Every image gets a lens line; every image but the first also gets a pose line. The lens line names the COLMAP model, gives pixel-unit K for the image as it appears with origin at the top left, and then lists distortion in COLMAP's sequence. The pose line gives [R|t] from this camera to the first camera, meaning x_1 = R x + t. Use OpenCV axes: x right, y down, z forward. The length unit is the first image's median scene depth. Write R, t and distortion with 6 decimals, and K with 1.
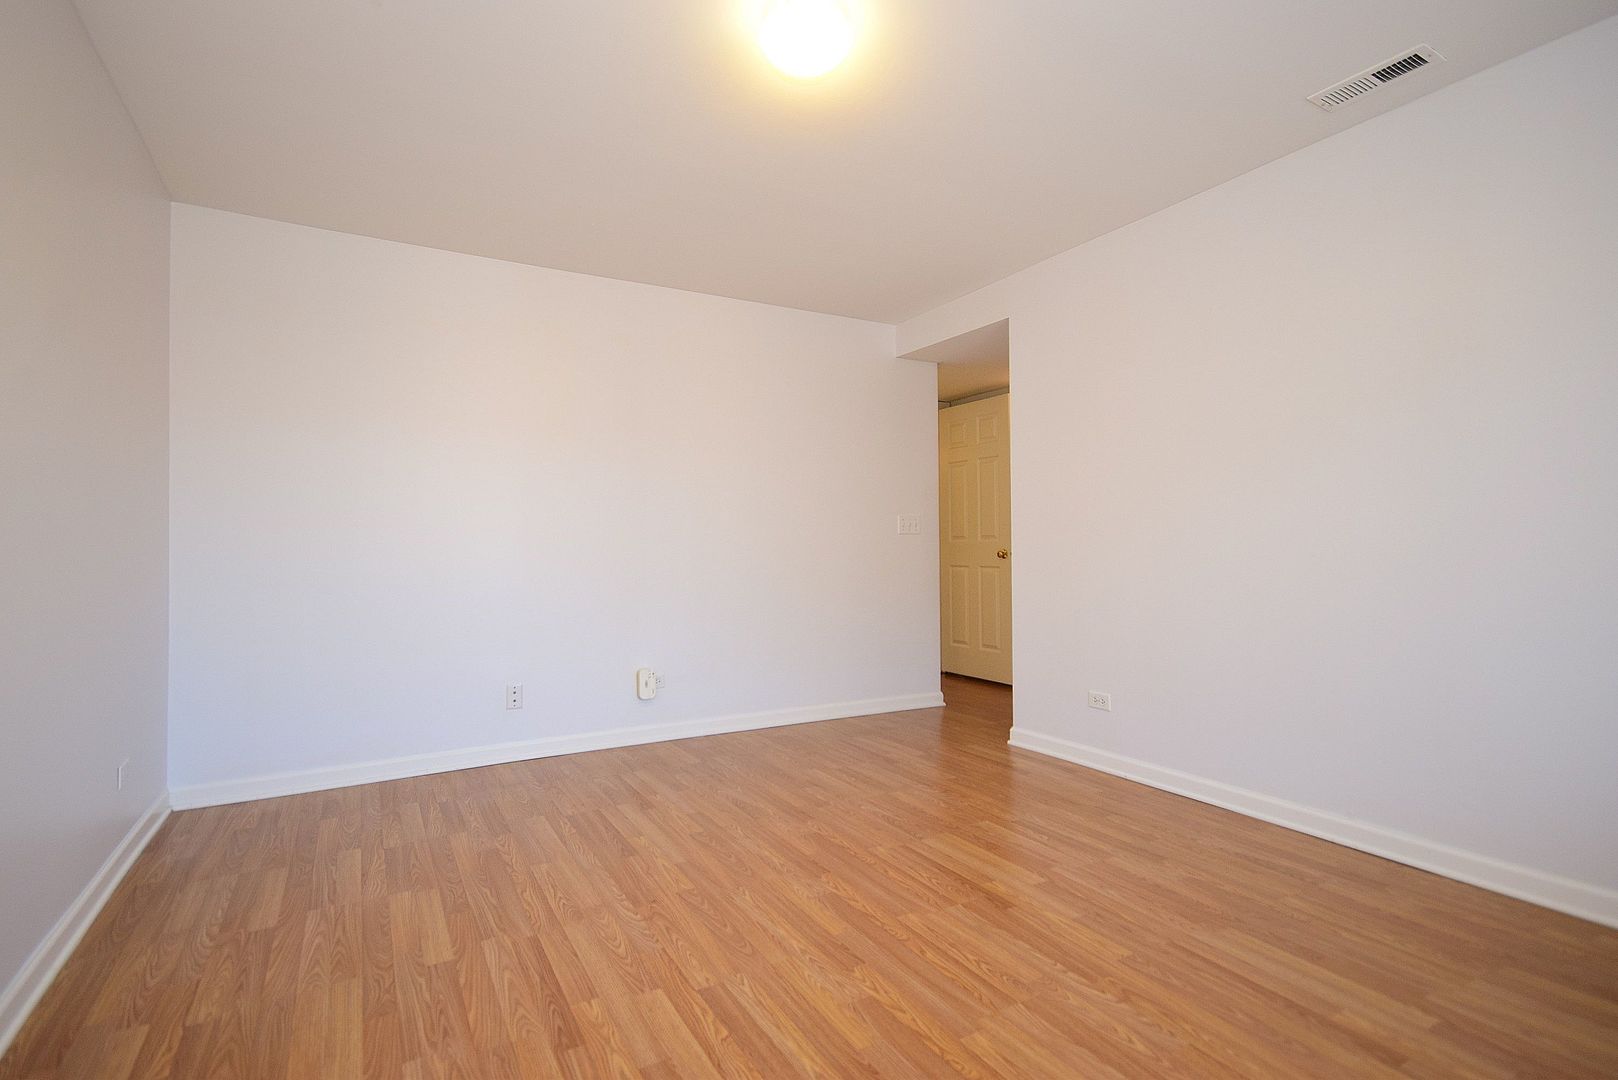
lens RADIAL K [[770.3, 0, 809.5], [0, 770.3, 531.2], [0, 0, 1]] dist [0.003553, -0.000039]
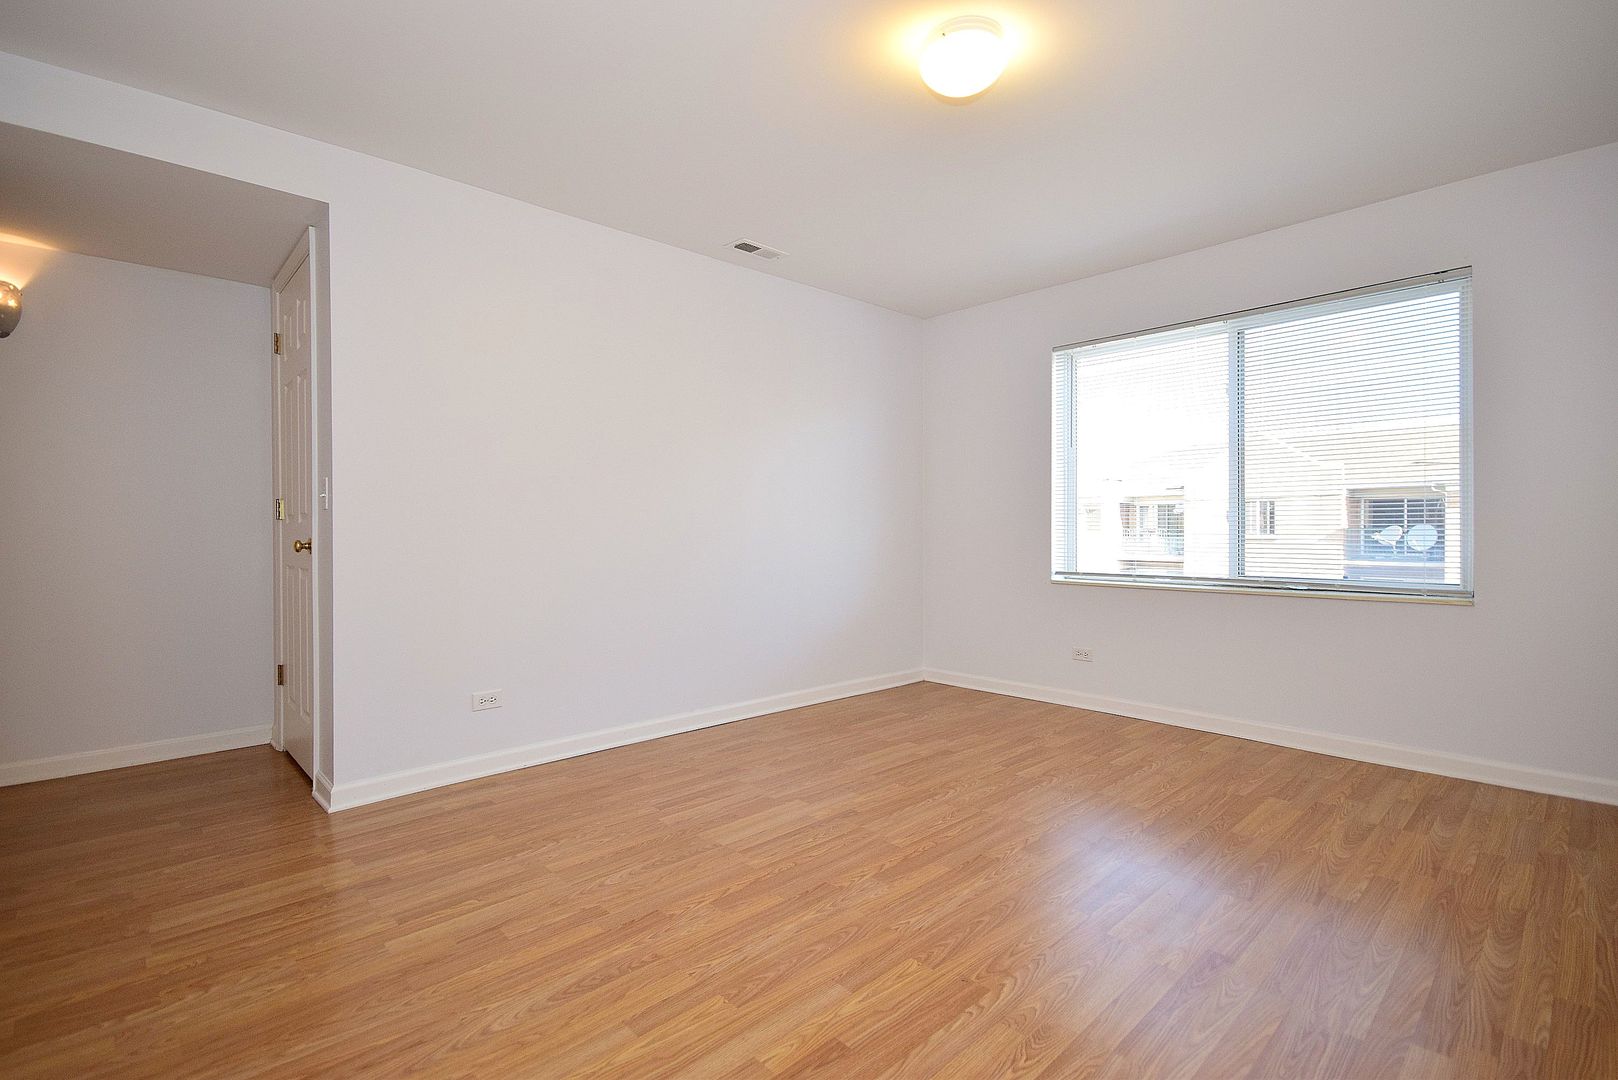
lens RADIAL K [[746.3, 0, 789.3], [0, 746.3, 531.4], [0, 0, 1]] dist [0.015542, -0.011944]
pose [[-0.219117, 0.002741, 0.975695, -0.867479], [-0.015956, 0.999852, -0.006393, 0.028915], [-0.975568, -0.016969, -0.219041, 1.287349]]
